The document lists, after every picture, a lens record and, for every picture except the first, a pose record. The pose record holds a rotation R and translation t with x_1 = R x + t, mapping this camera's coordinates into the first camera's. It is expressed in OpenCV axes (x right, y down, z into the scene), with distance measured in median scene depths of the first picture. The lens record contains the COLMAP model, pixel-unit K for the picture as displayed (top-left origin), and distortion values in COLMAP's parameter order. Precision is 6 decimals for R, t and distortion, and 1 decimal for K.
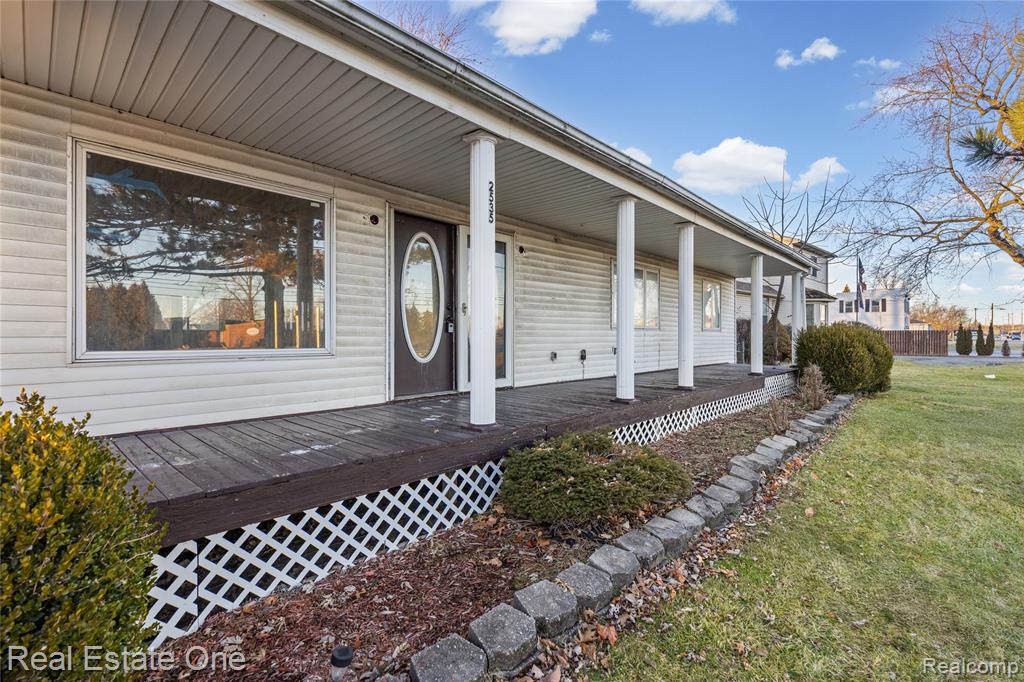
lens RADIAL K [[454.8, 0, 507.9], [0, 454.8, 336.8], [0, 0, 1]] dist [0.002199, 0.000340]
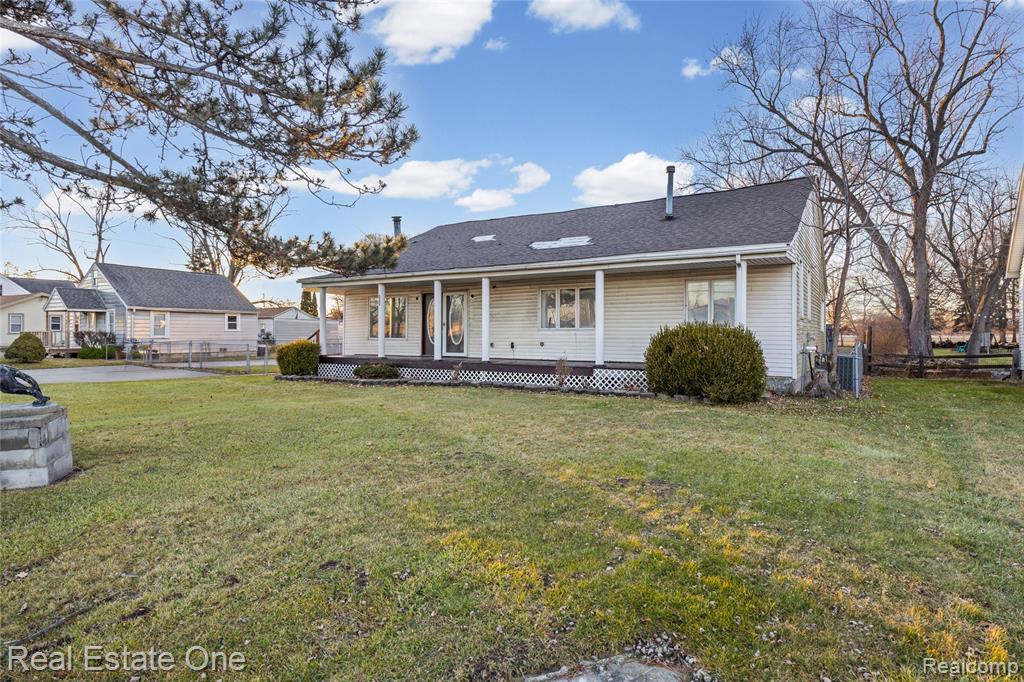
lens RADIAL K [[532.6, 0, 512.0], [0, 532.6, 341.0], [0, 0, 1]] dist [-0.004465, -0.001195]
pose [[0.225268, 0.018072, -0.974129, 3.534973], [0.001052, 0.999823, 0.018792, -0.028171], [0.974296, -0.005258, 0.225209, 0.808131]]
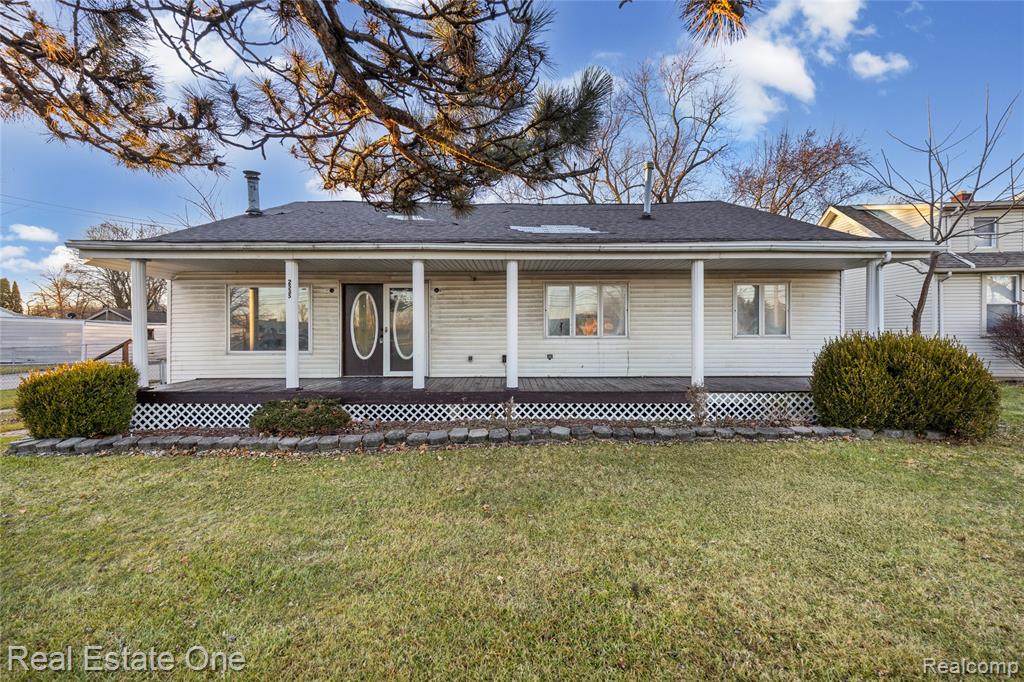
lens RADIAL K [[403.9, 0, 510.3], [0, 403.9, 329.4], [0, 0, 1]] dist [0.001694, 0.000091]
pose [[0.706860, -0.003894, -0.707343, 1.618057], [0.002020, 0.999992, -0.003487, -0.068679], [0.707351, 0.001035, 0.706862, 0.264465]]
